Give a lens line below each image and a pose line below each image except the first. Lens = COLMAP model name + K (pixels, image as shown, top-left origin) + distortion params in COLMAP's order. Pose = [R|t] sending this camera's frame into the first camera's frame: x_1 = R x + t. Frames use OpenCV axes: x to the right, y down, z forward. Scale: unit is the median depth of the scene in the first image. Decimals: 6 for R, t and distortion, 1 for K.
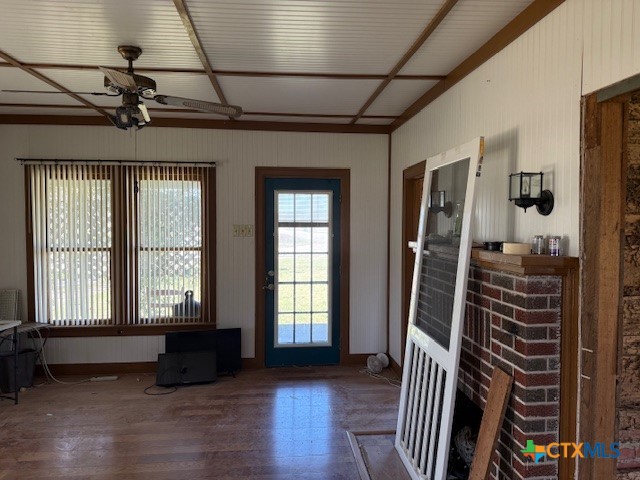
lens RADIAL K [[467.7, 0, 320.4], [0, 467.7, 240.3], [0, 0, 1]] dist [-0.002703, -0.001105]
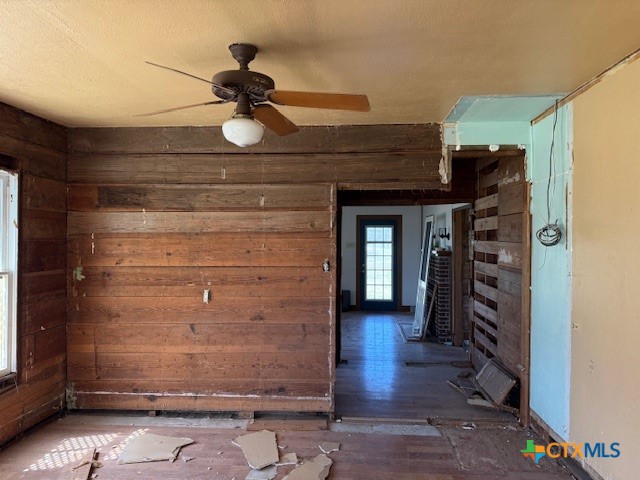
lens RADIAL K [[467.7, 0, 320.9], [0, 467.7, 240.2], [0, 0, 1]] dist [-0.002703, -0.001105]
pose [[0.986531, -0.002094, -0.163564, 0.049063], [-0.004060, 0.999297, -0.037279, 0.035349], [0.163527, 0.037441, 0.985828, -1.104135]]
